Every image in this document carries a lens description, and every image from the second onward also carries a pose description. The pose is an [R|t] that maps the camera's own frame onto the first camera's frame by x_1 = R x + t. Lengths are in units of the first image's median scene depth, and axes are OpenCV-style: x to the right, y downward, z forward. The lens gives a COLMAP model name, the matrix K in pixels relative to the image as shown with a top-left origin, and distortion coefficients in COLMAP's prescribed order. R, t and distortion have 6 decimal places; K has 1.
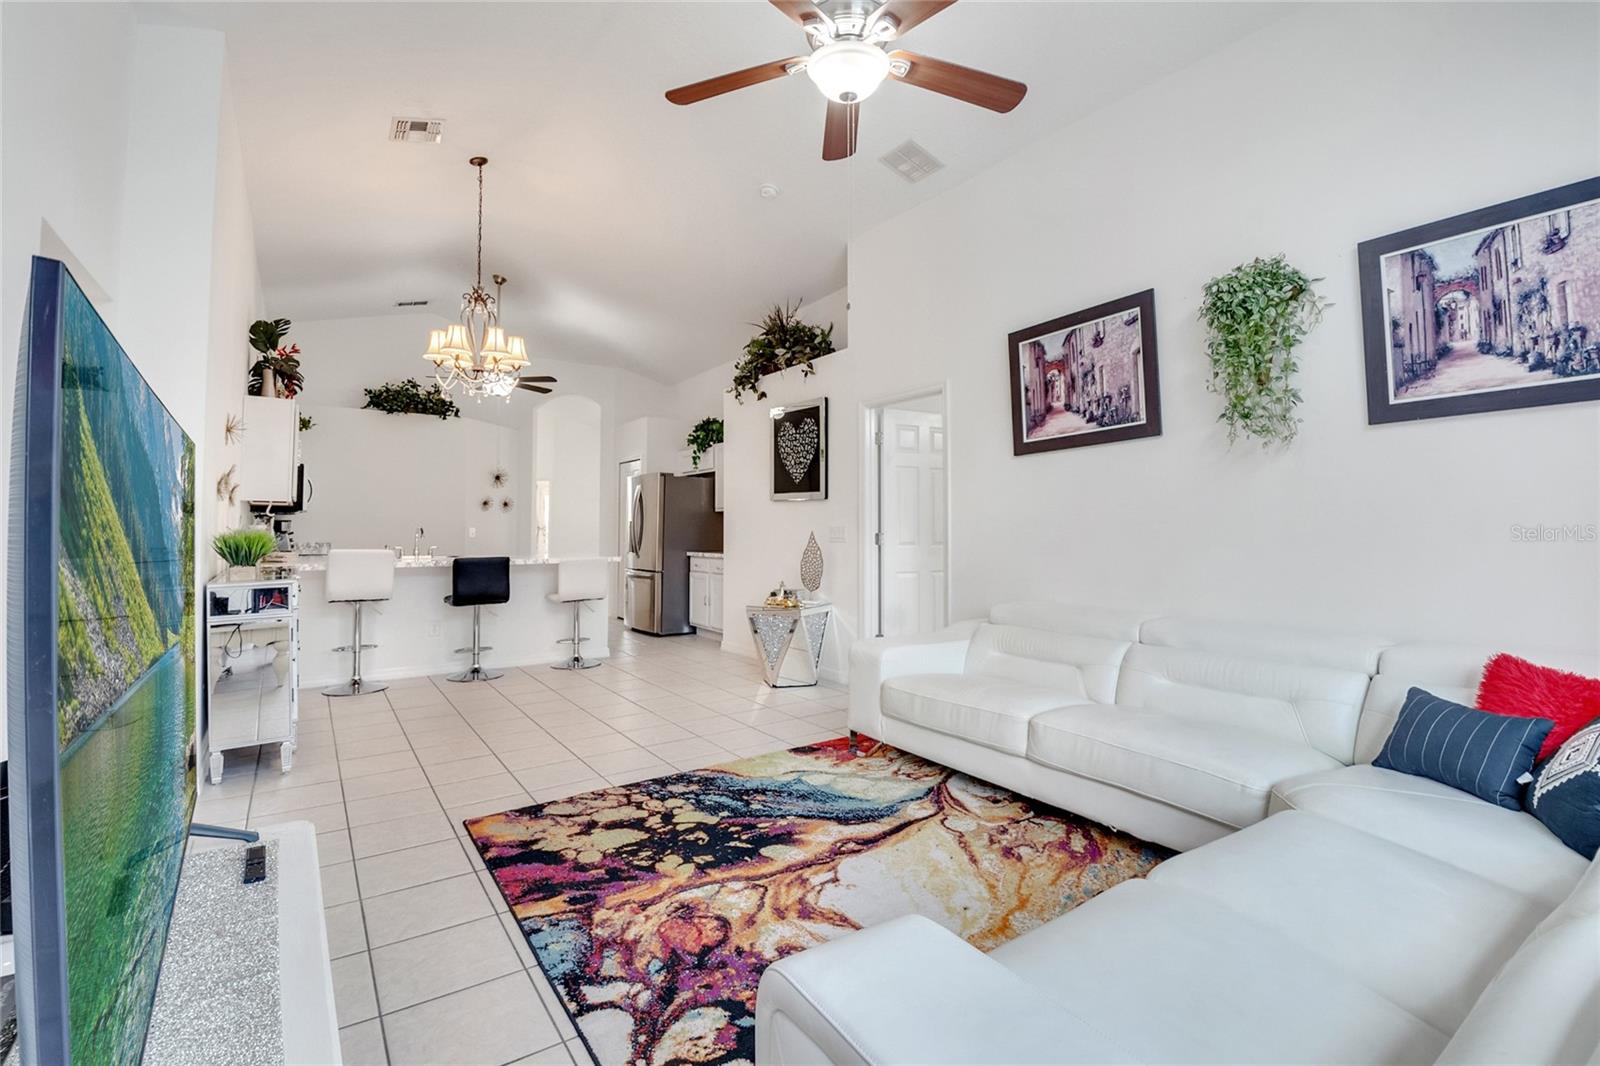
lens RADIAL K [[717.8, 0, 798.5], [0, 717.8, 511.2], [0, 0, 1]] dist [-0.000558, 0.070896]
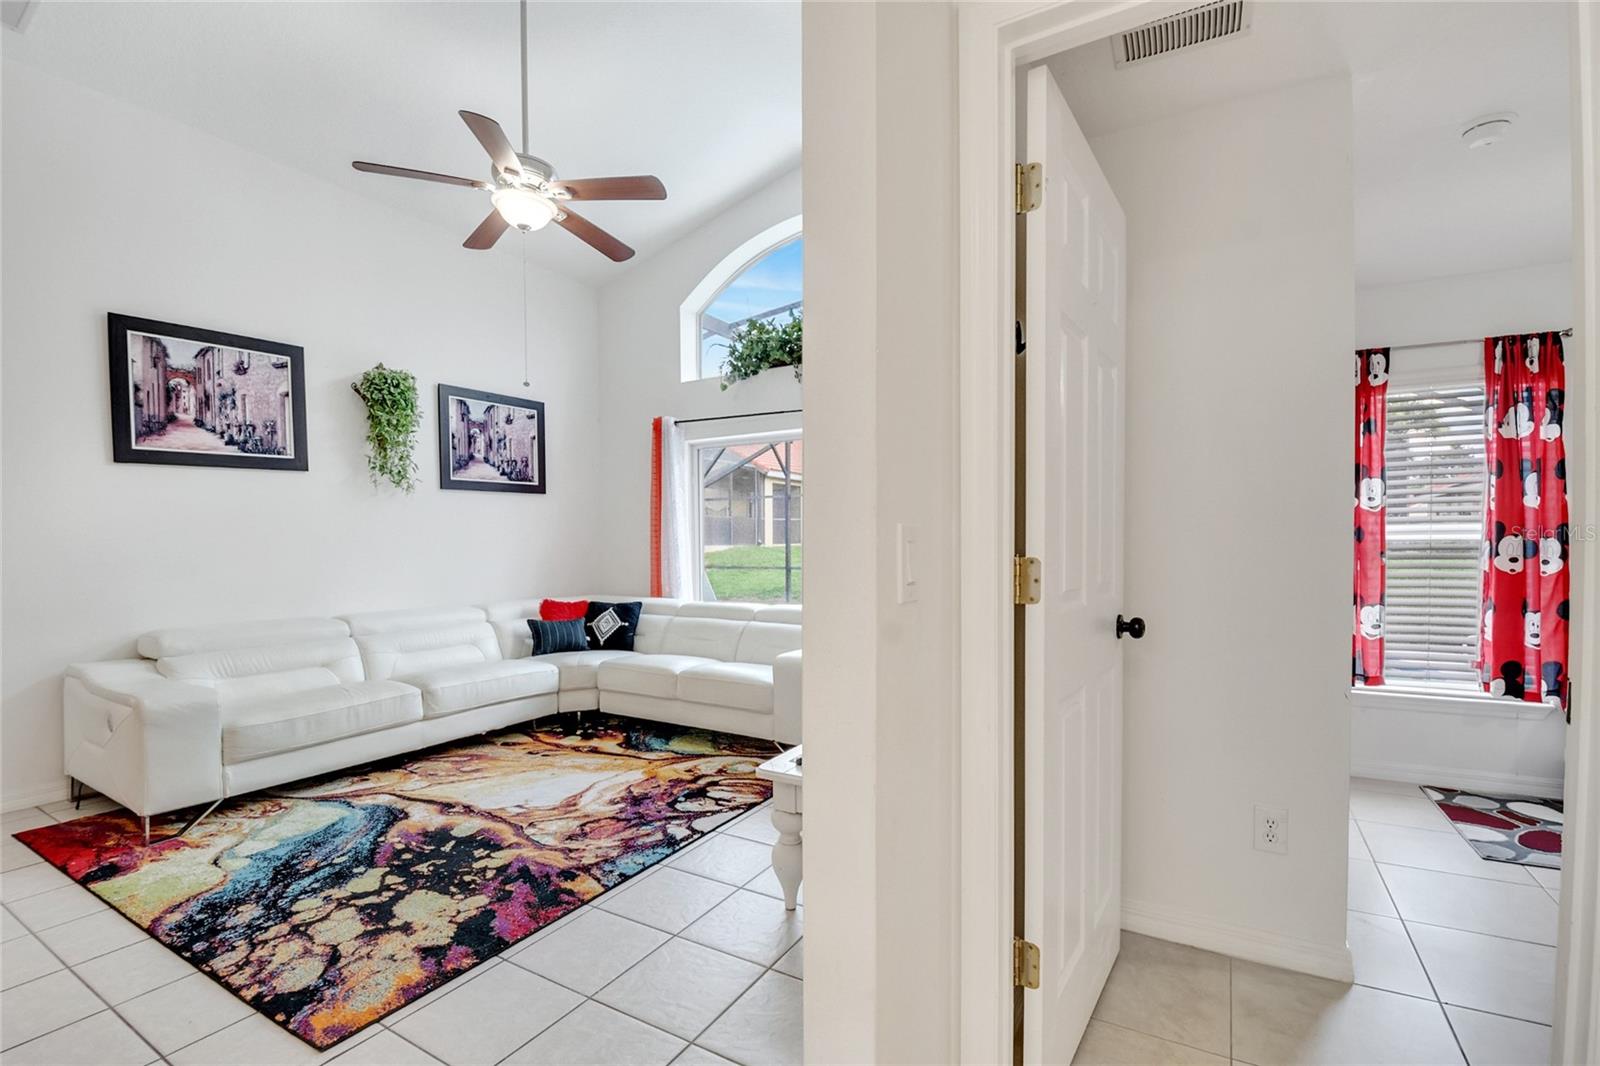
lens RADIAL K [[712.7, 0, 805.4], [0, 712.7, 525.9], [0, 0, 1]] dist [-0.000592, -0.013039]
pose [[-0.430753, 0.045973, 0.901298, -1.114611], [0.008933, 0.998870, -0.046681, 0.061325], [-0.902426, -0.012057, -0.430676, 0.902944]]
